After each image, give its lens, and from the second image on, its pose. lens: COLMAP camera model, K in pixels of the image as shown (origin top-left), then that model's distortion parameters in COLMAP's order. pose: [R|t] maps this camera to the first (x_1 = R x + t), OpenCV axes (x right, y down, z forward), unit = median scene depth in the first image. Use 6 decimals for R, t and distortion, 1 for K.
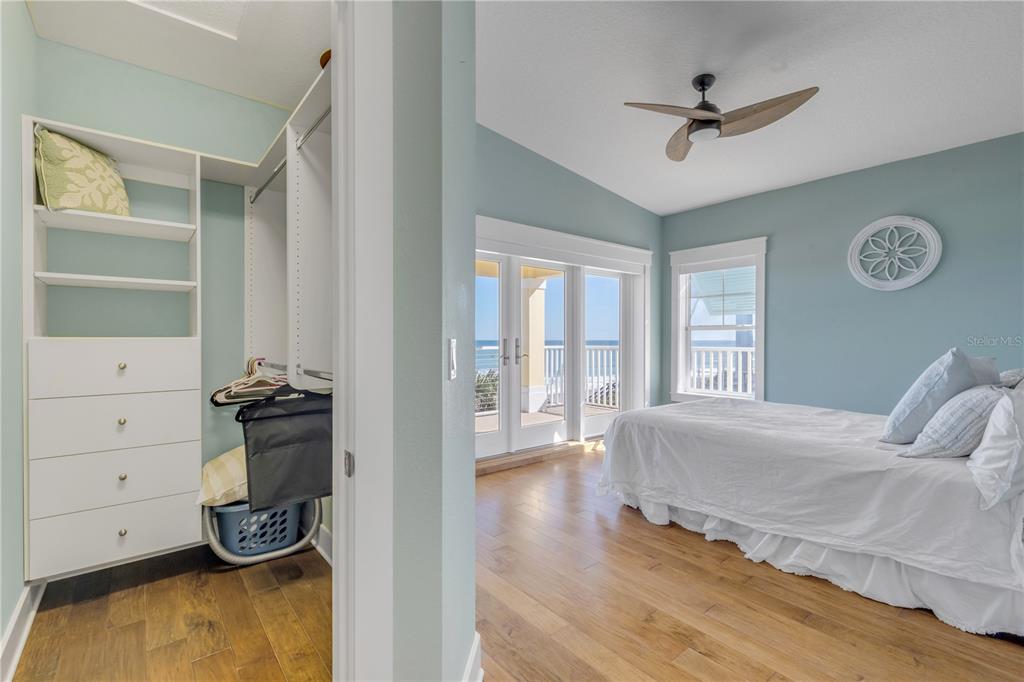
lens RADIAL K [[464.5, 0, 509.6], [0, 464.5, 341.3], [0, 0, 1]] dist [0.009671, -0.000603]
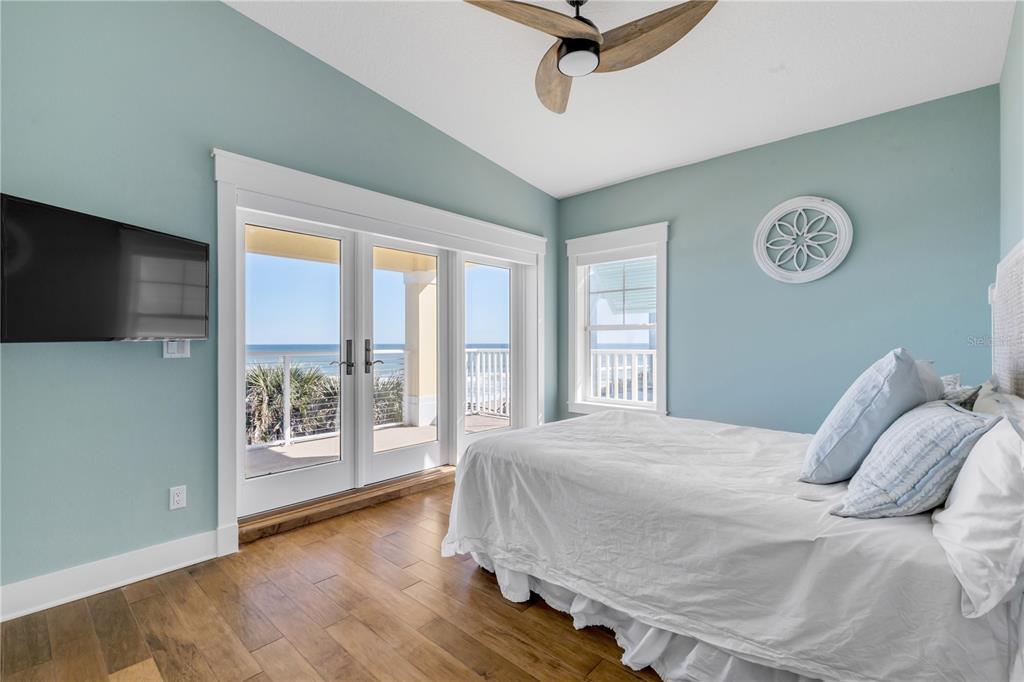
lens RADIAL K [[464.5, 0, 513.8], [0, 464.5, 341.0], [0, 0, 1]] dist [0.009671, -0.000603]
pose [[0.987862, -0.001126, 0.155332, 0.177952], [0.002533, 0.999958, -0.008863, 0.005024], [-0.155316, 0.009149, 0.987823, 0.256311]]
